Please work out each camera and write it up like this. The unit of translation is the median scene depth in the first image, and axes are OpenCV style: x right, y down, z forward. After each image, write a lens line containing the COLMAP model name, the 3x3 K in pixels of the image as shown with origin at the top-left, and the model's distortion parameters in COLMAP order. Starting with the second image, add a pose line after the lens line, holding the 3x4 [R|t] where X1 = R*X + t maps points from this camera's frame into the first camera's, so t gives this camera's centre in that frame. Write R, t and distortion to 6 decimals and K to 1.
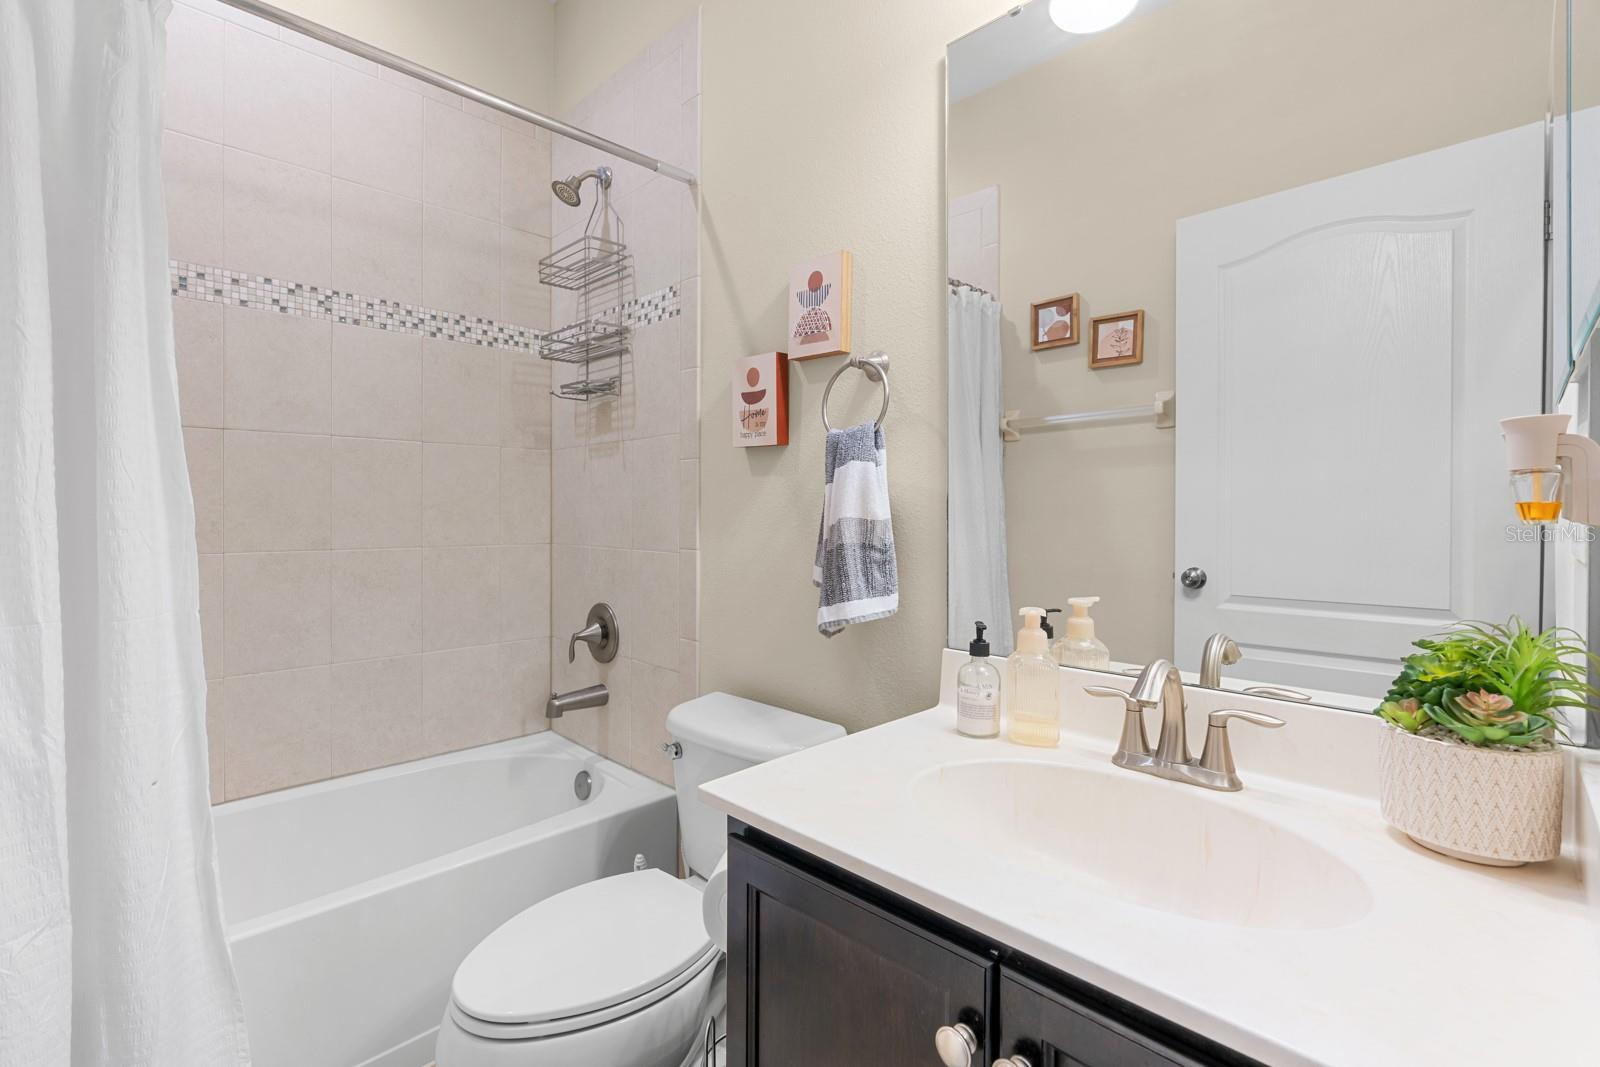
lens RADIAL K [[725.0, 0, 793.5], [0, 725.0, 521.5], [0, 0, 1]] dist [-0.010049, 0.001794]
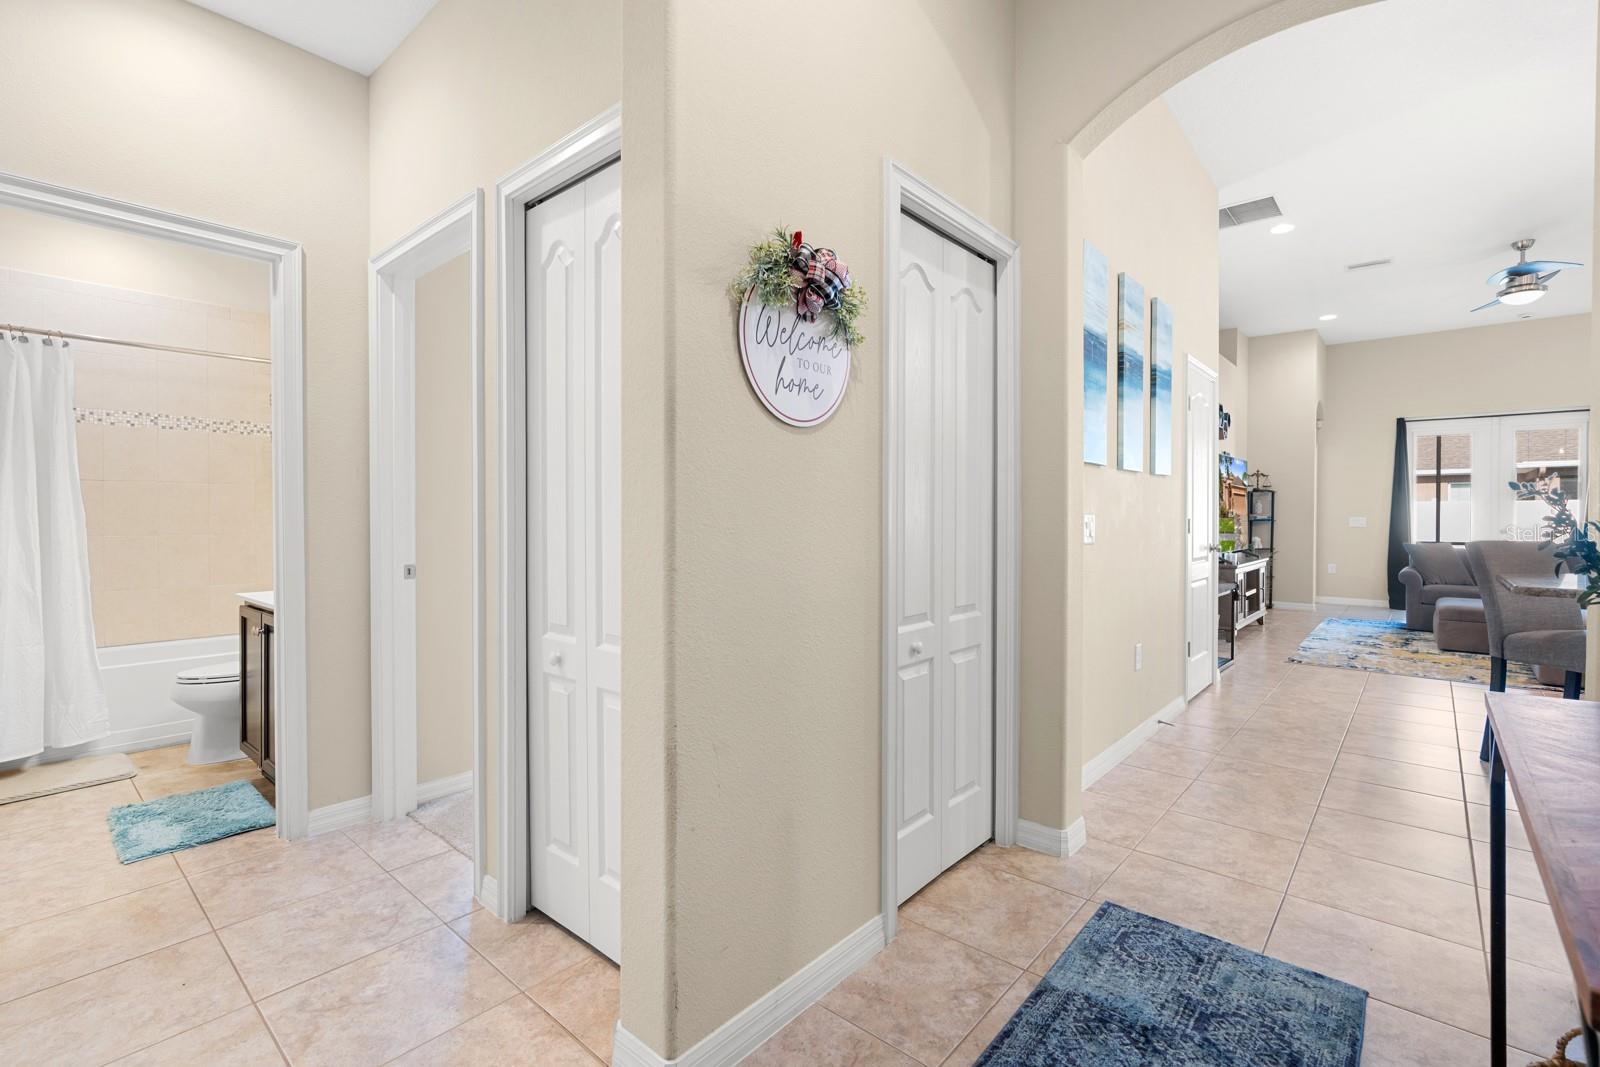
lens RADIAL K [[725.0, 0, 805.4], [0, 725.0, 532.0], [0, 0, 1]] dist [-0.010049, 0.001794]
pose [[0.997327, -0.004628, 0.072925, 1.251606], [0.004303, 0.999980, 0.004613, 0.031641], [-0.072945, -0.004287, 0.997327, -1.422508]]
